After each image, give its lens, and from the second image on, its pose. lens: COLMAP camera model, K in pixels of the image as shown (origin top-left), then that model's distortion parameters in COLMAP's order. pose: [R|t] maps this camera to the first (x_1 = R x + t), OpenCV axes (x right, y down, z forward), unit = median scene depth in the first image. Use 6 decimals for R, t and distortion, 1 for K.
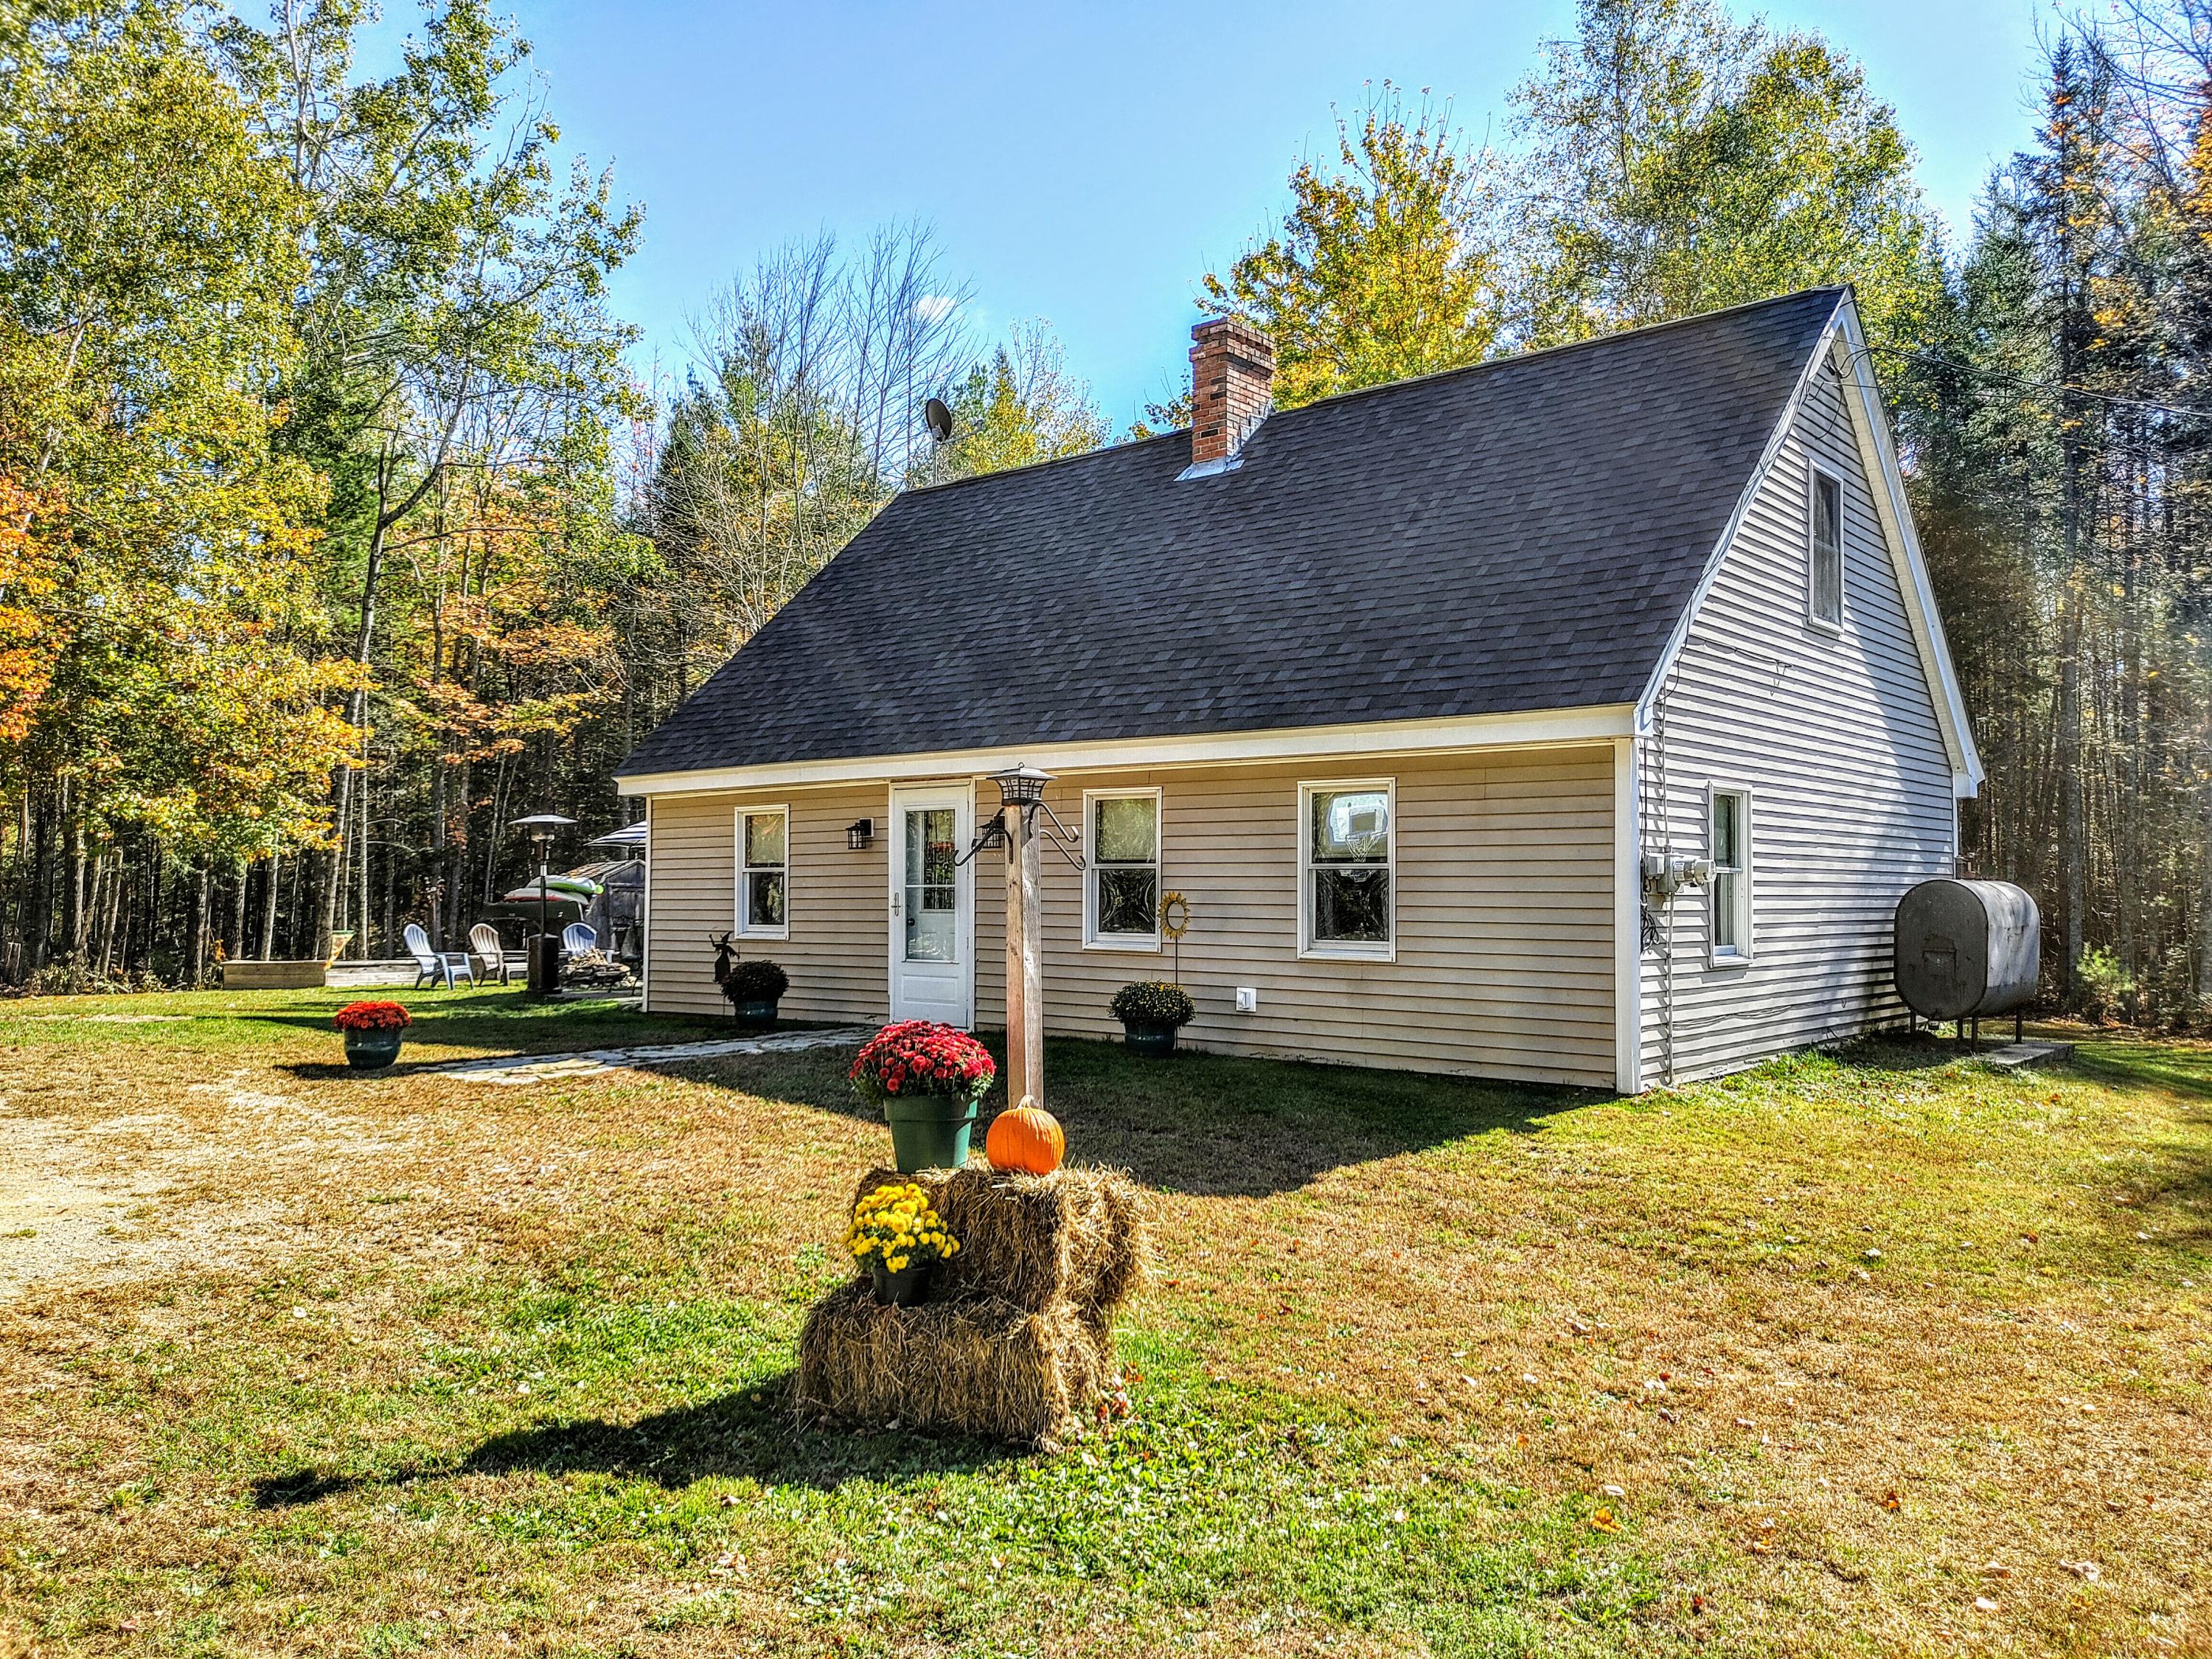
lens RADIAL K [[1681.1, 0, 1106.0], [0, 1681.1, 829.5], [0, 0, 1]] dist [0.049710, -0.044346]
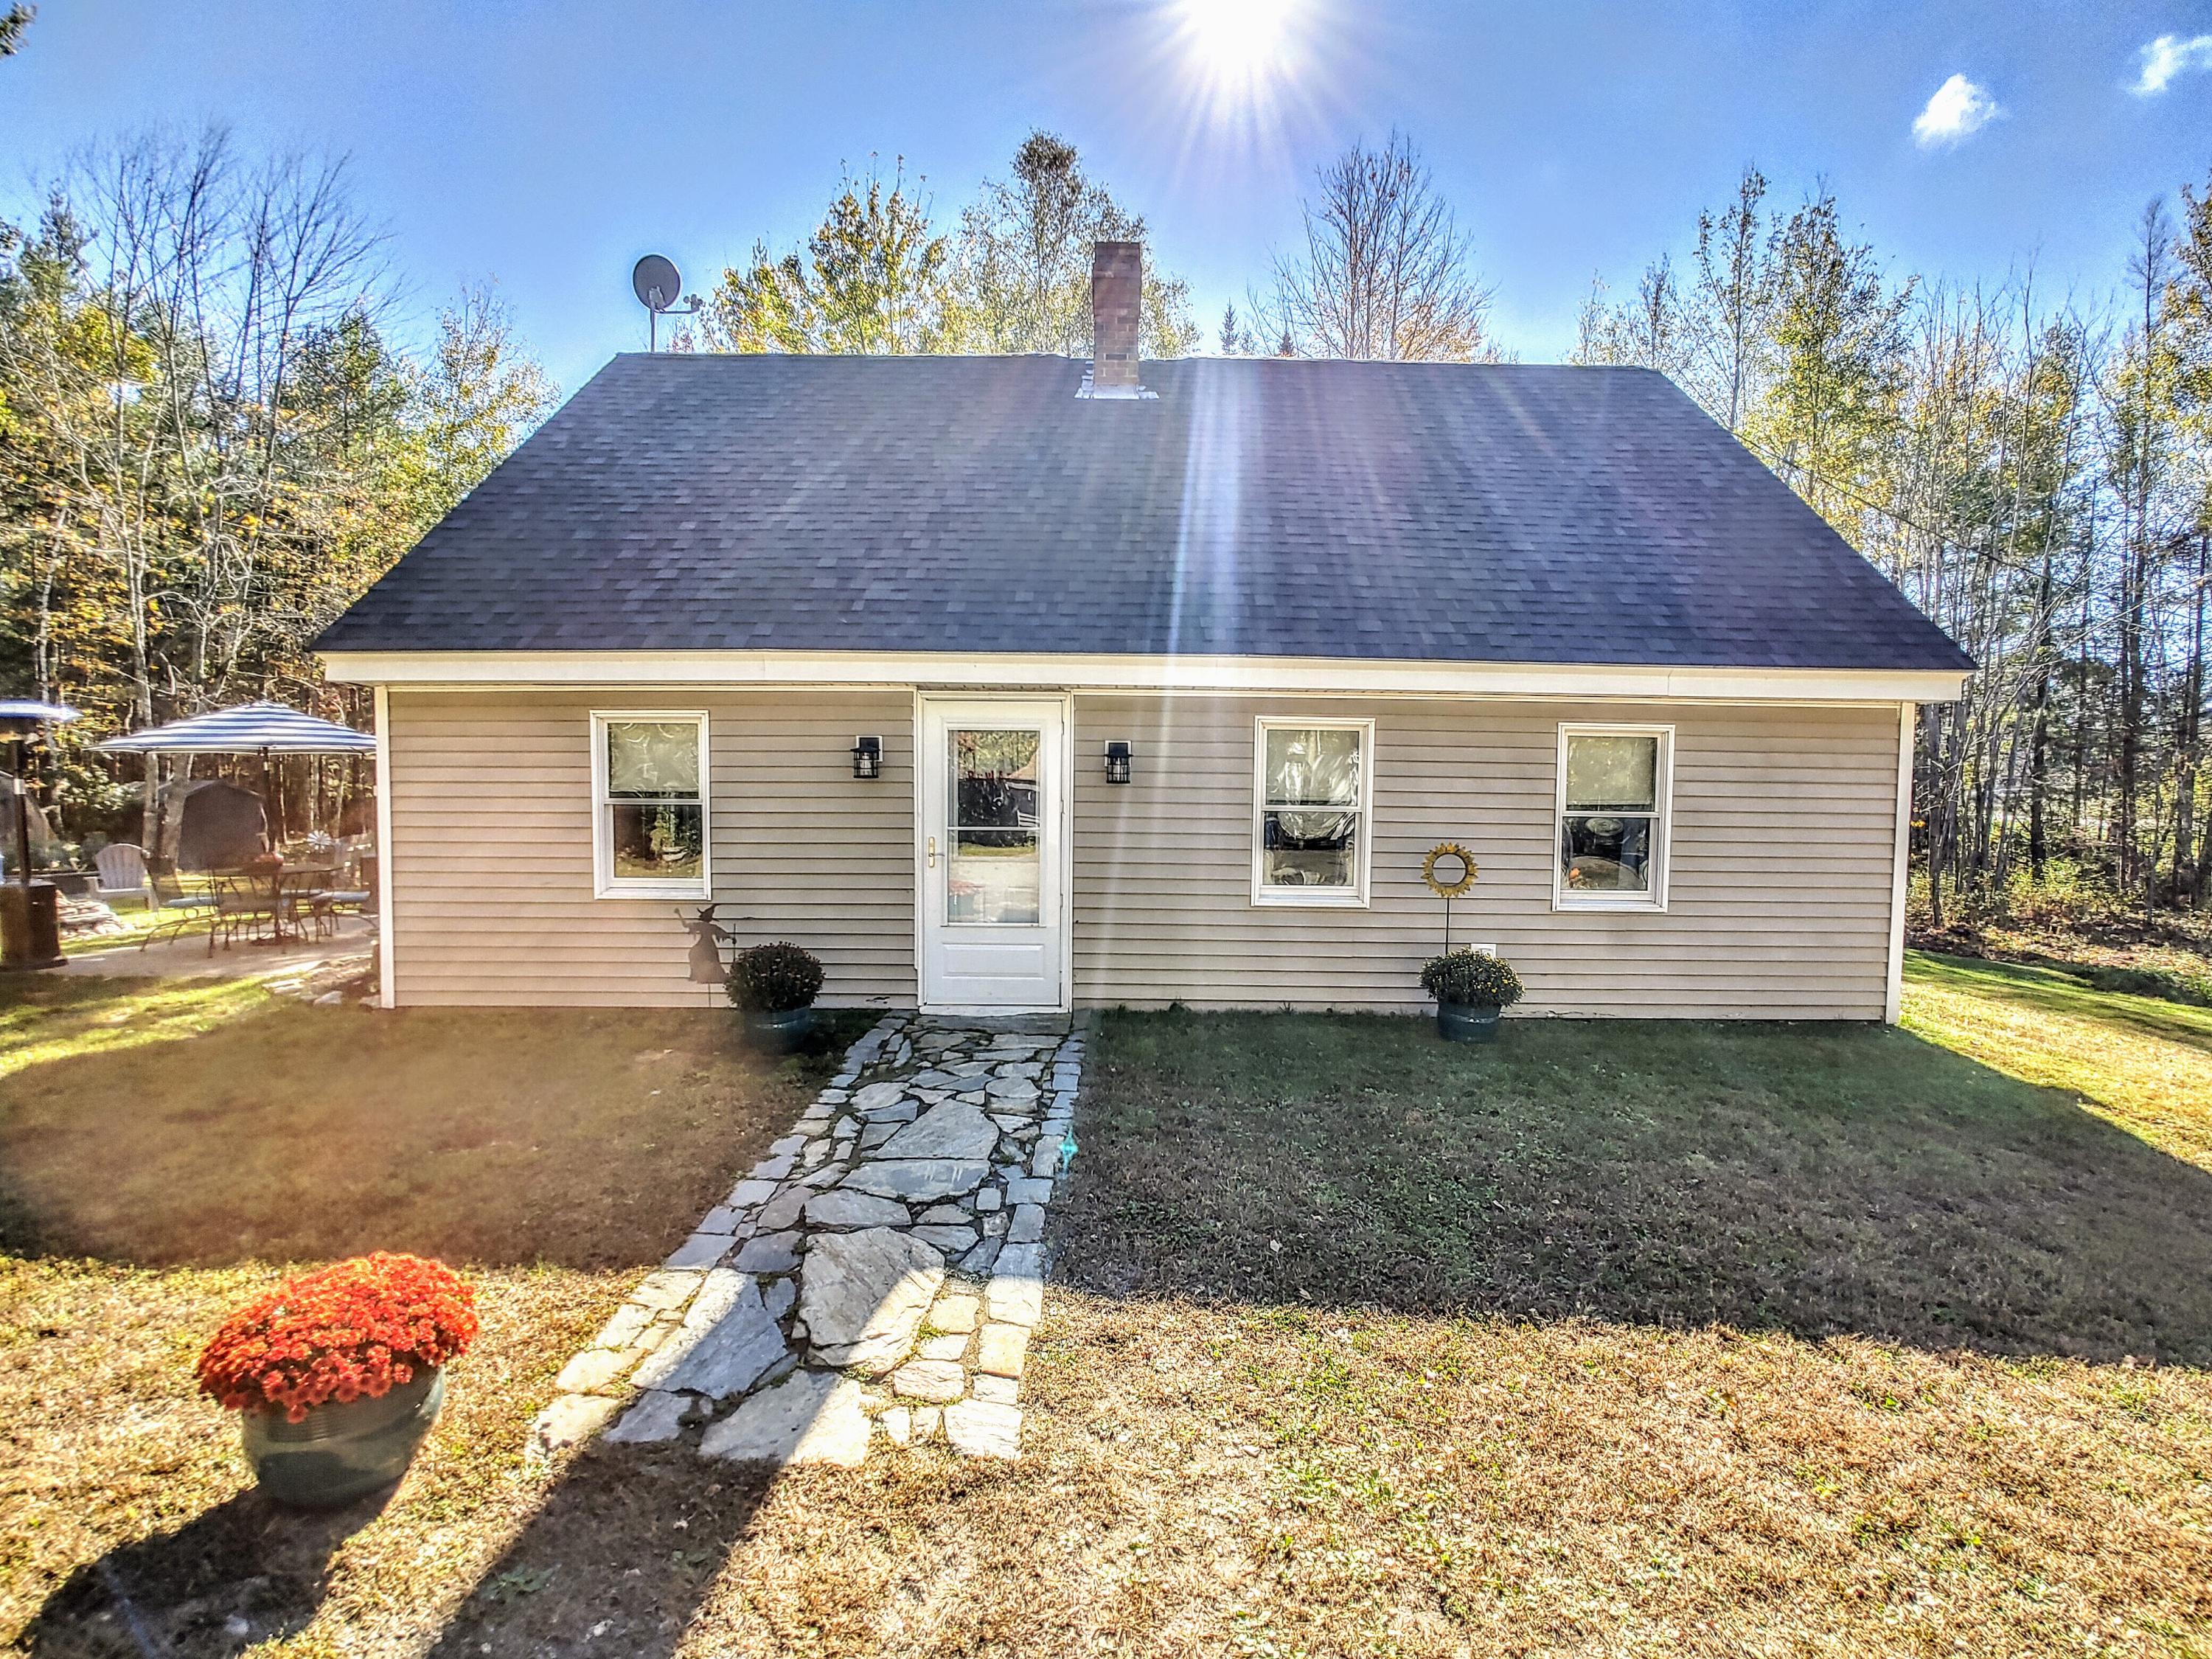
lens RADIAL K [[974.7, 0, 1134.0], [0, 974.7, 839.4], [0, 0, 1]] dist [-0.025607, -0.000050]
pose [[0.762594, -0.024317, 0.646420, -0.310329], [-0.033234, 0.996501, 0.076694, 0.001886], [-0.646023, -0.079970, 0.759117, 0.555175]]
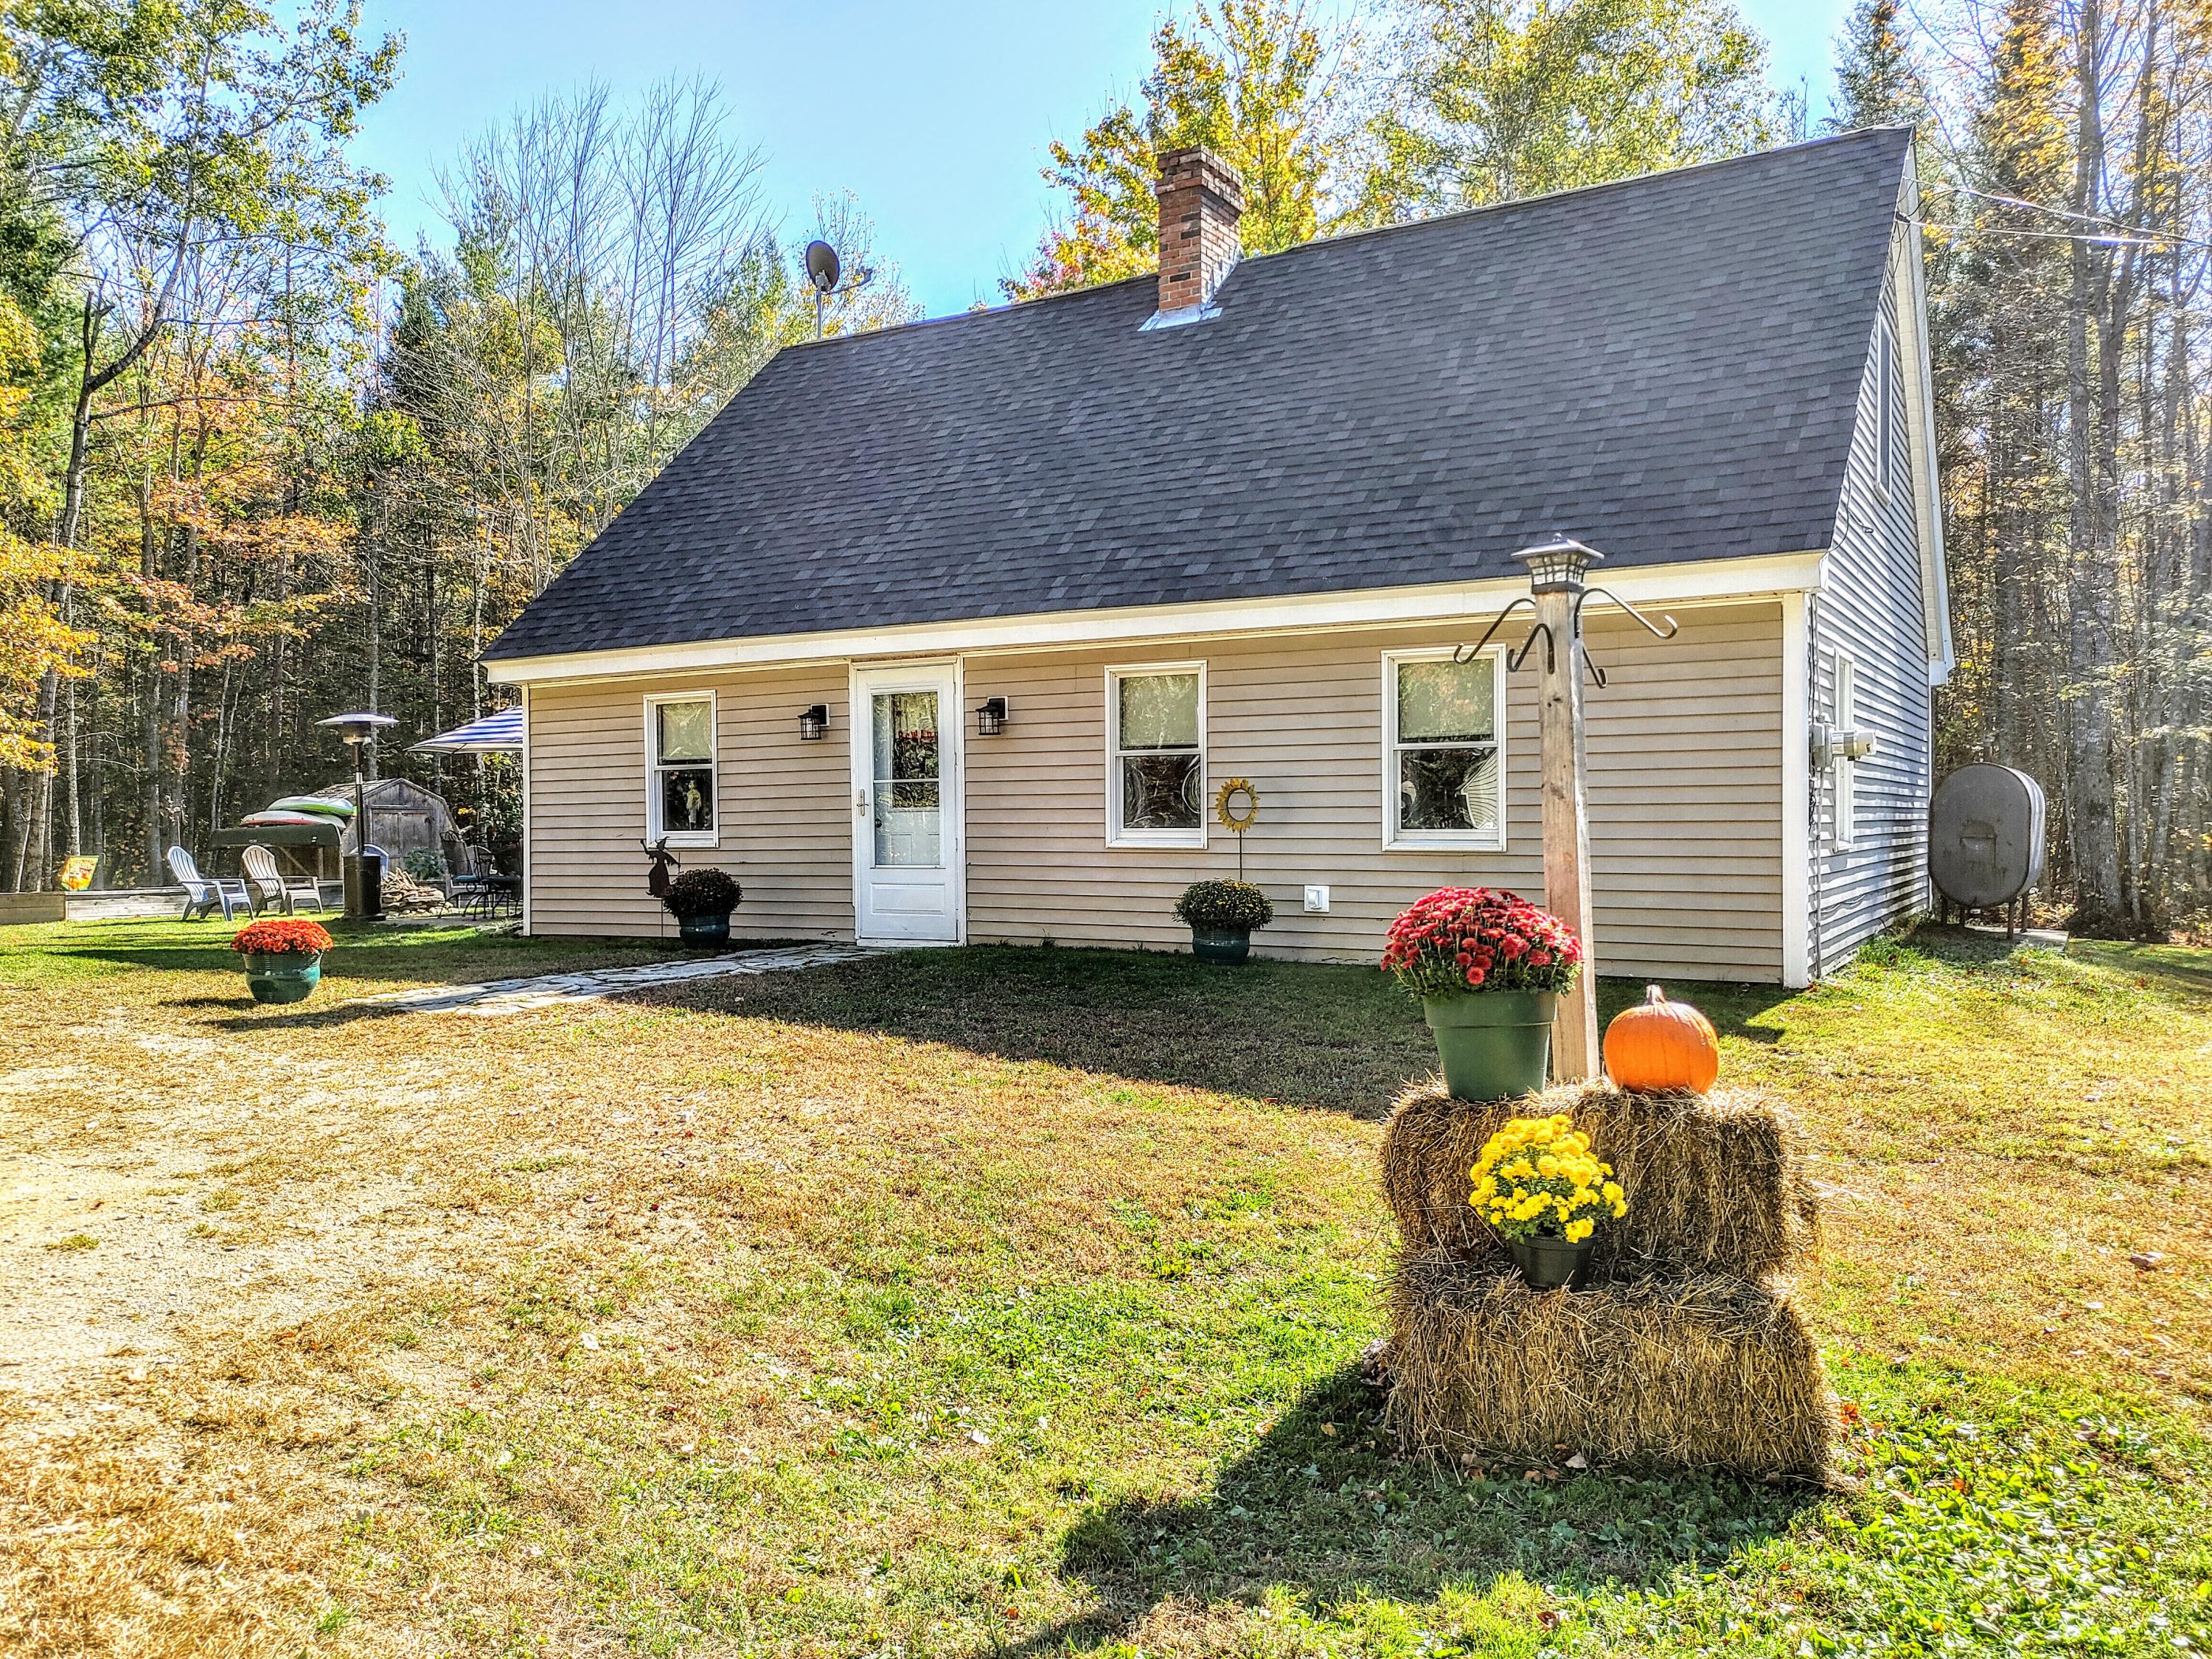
lens RADIAL K [[1681.1, 0, 1106.0], [0, 1681.1, 829.5], [0, 0, 1]] dist [0.049710, -0.044346]
pose [[0.986238, -0.012267, 0.164875, -0.131674], [0.005274, 0.999070, 0.042782, 0.019943], [-0.165247, -0.041324, 0.985386, 0.112155]]
